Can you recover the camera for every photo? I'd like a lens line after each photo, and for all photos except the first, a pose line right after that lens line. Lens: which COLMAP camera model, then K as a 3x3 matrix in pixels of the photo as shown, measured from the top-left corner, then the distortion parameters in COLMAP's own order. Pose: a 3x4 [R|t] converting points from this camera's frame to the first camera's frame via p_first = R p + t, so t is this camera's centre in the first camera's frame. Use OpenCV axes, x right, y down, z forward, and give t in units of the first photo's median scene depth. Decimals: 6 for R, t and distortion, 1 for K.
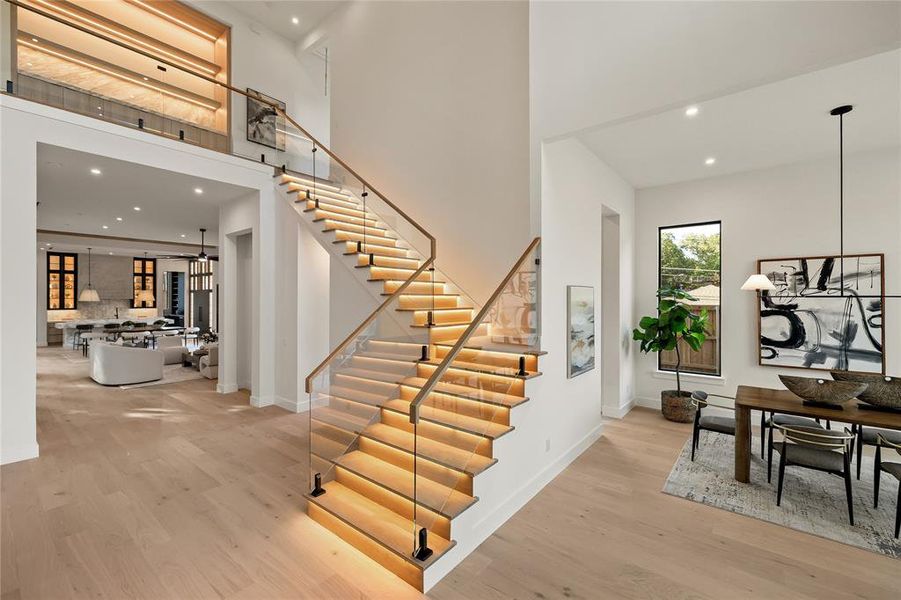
lens RADIAL K [[381.2, 0, 450.1], [0, 381.2, 294.9], [0, 0, 1]] dist [0.000424, 0.000255]
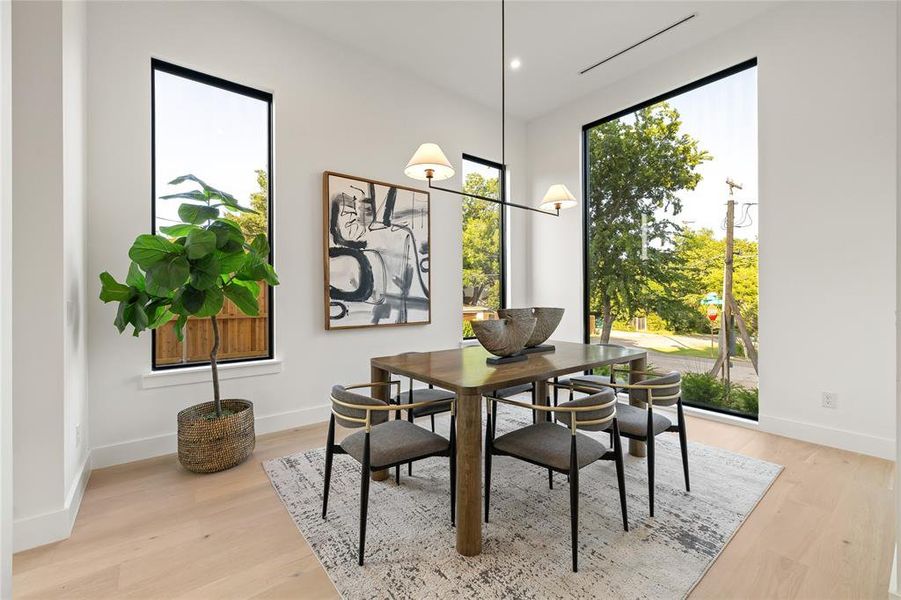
lens RADIAL K [[381.2, 0, 450.1], [0, 381.2, 294.9], [0, 0, 1]] dist [0.000424, 0.000255]
pose [[0.223466, 0.002044, 0.974710, 0.237091], [-0.005551, 0.999984, -0.000824, 0.136904], [-0.974696, -0.005226, 0.223474, 0.718477]]
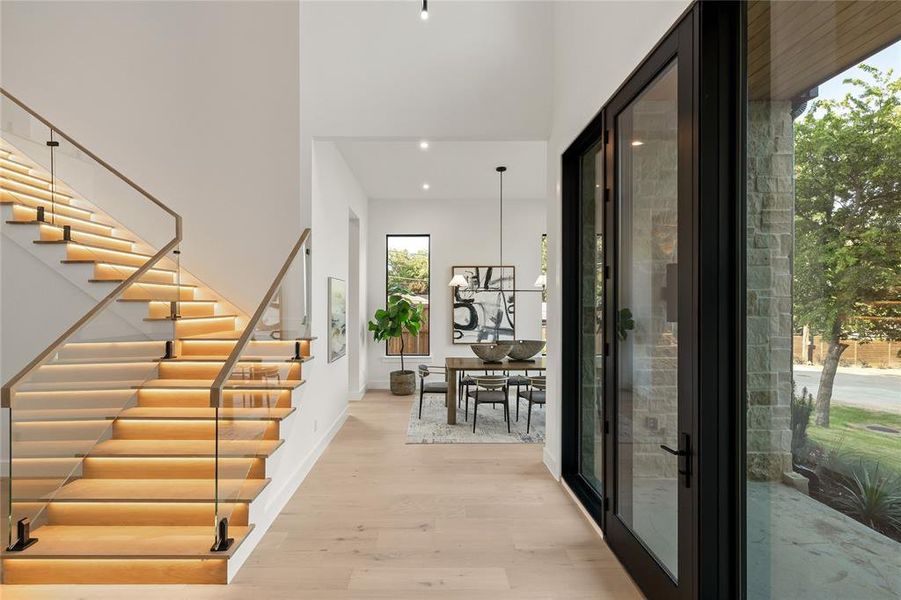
lens RADIAL K [[395.0, 0, 430.9], [0, 395.0, 300.2], [0, 0, 1]] dist [-0.000107, 0.000072]
pose [[0.776810, 0.004995, 0.629715, -0.147298], [-0.004245, 0.999987, -0.002696, 0.036585], [-0.629720, -0.000579, 0.776822, -0.043051]]
